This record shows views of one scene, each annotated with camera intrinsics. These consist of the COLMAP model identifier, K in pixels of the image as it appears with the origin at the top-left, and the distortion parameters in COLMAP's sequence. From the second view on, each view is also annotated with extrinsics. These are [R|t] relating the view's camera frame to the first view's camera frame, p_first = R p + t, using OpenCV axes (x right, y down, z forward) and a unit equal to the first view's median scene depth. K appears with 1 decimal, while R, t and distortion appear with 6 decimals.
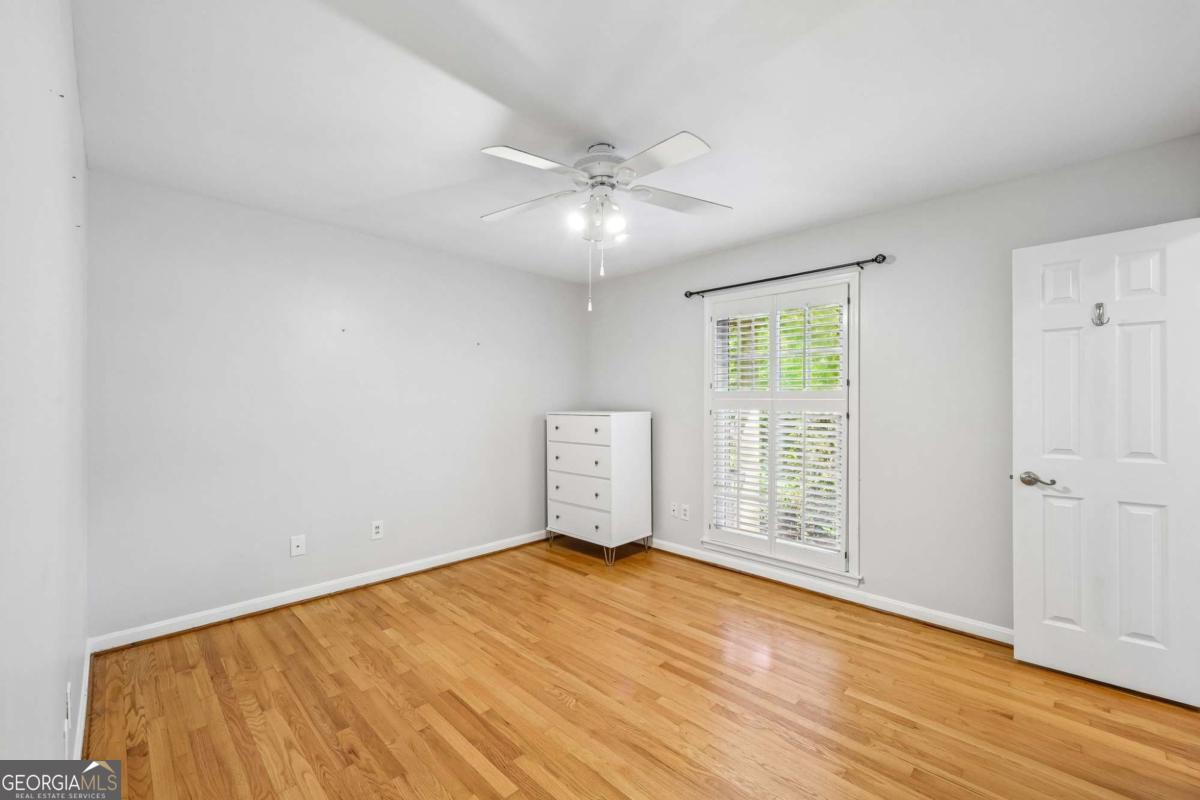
lens RADIAL K [[478.3, 0, 598.7], [0, 478.3, 398.9], [0, 0, 1]] dist [-0.003529, 0.000053]
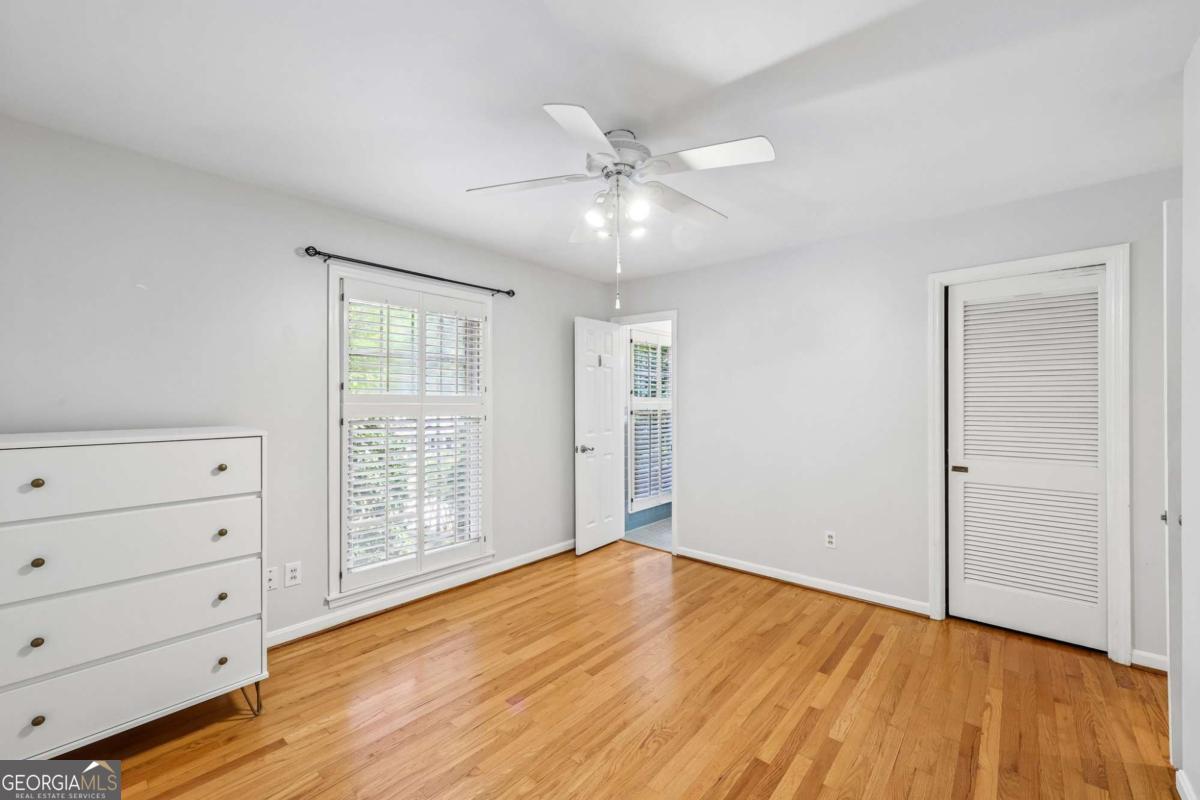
lens RADIAL K [[478.3, 0, 598.7], [0, 478.3, 398.9], [0, 0, 1]] dist [-0.003529, 0.000053]
pose [[-0.051292, 0.000045, 0.998684, -0.805831], [-0.005719, 0.999984, -0.000339, -0.015324], [-0.998667, -0.005729, -0.051291, 0.969261]]
